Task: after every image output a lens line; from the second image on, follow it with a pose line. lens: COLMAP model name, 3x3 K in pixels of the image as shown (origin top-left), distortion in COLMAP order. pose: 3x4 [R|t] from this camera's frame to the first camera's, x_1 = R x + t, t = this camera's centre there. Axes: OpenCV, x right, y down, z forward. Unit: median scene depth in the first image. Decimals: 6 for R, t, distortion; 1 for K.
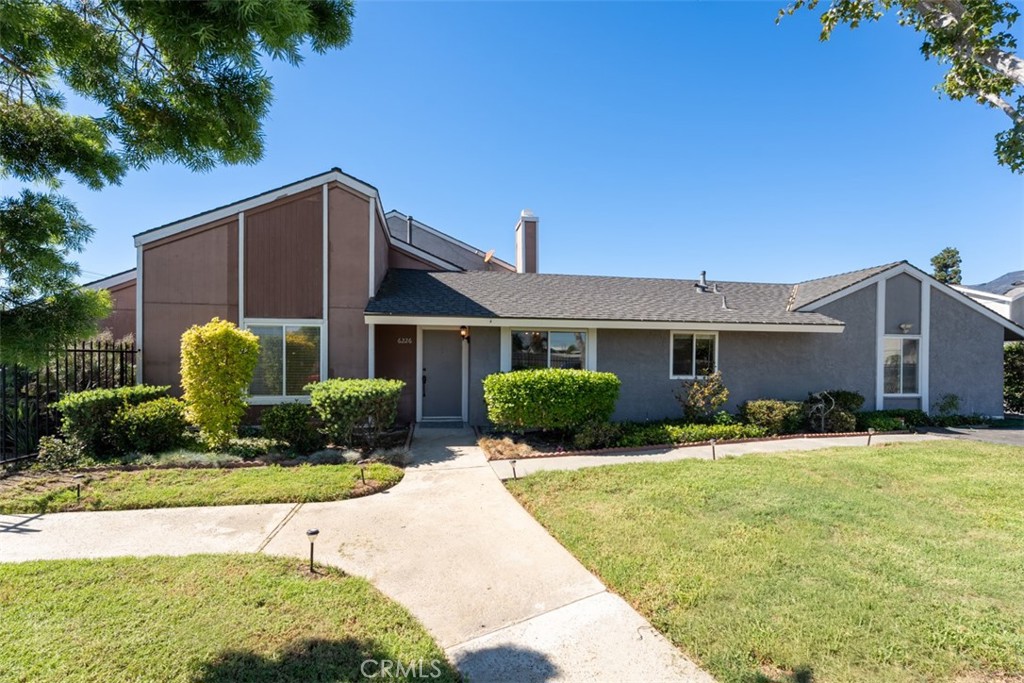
lens RADIAL K [[403.8, 0, 505.3], [0, 403.8, 363.1], [0, 0, 1]] dist [-0.001408, -0.000868]
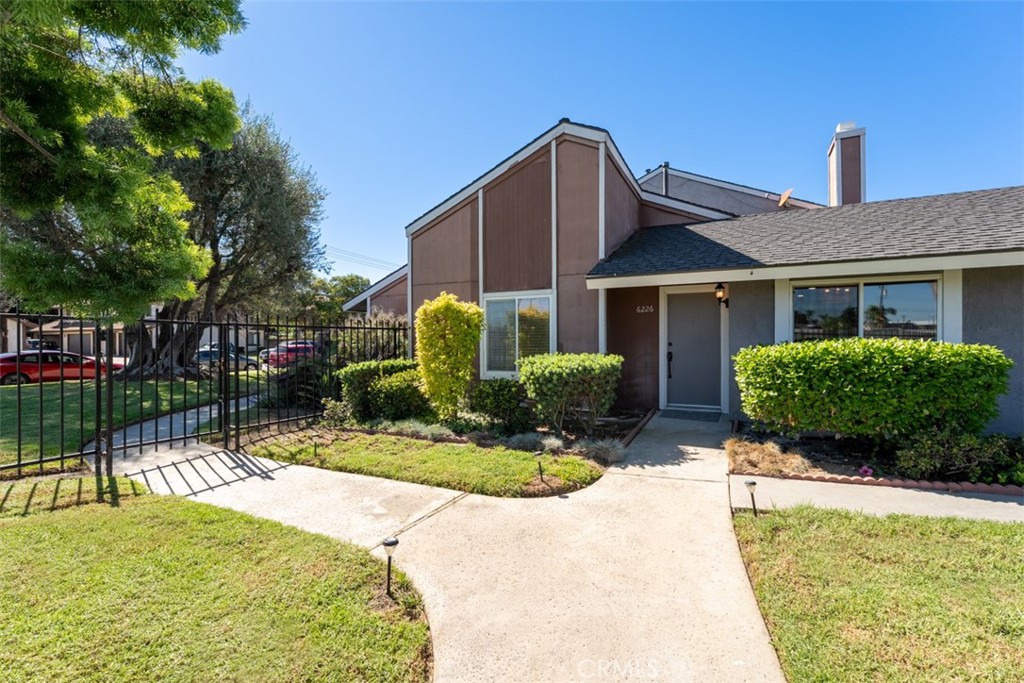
lens RADIAL K [[445.8, 0, 535.1], [0, 445.8, 344.2], [0, 0, 1]] dist [-0.001755, 0.000197]
pose [[0.838313, -0.006841, -0.545146, 0.079510], [0.008860, 0.999960, 0.001076, 0.017990], [0.545117, -0.005732, 0.838340, 0.167985]]
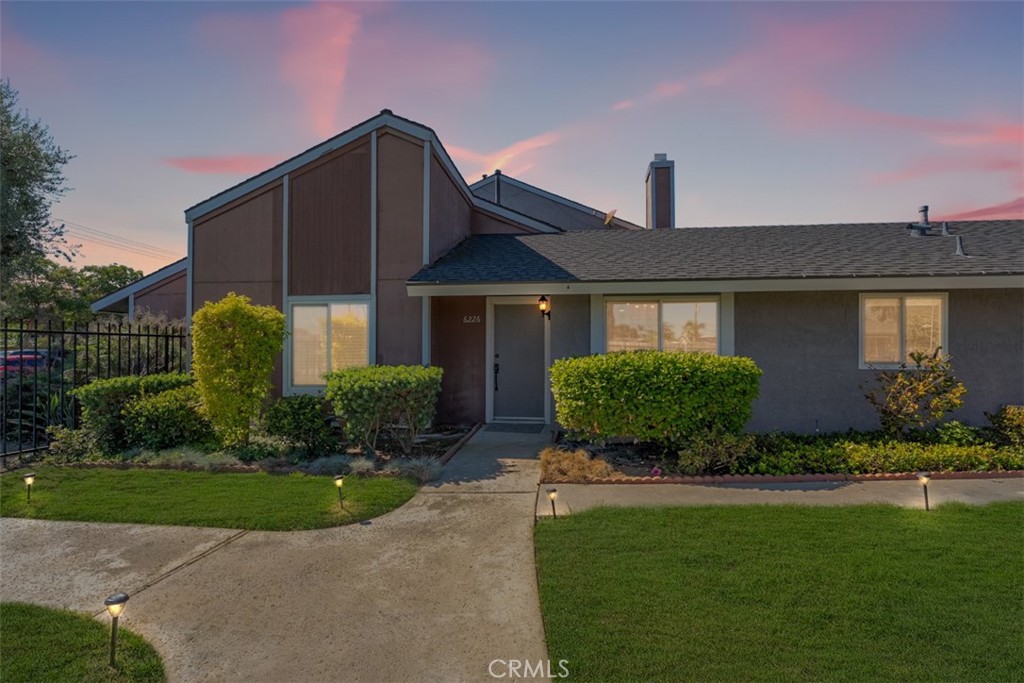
lens RADIAL K [[479.0, 0, 518.2], [0, 479.0, 347.4], [0, 0, 1]] dist [-0.000919, -0.001897]
pose [[0.965308, -0.008738, -0.260969, 0.115140], [0.005289, 0.999889, -0.013916, 0.018271], [0.261061, 0.012053, 0.965247, 0.170258]]
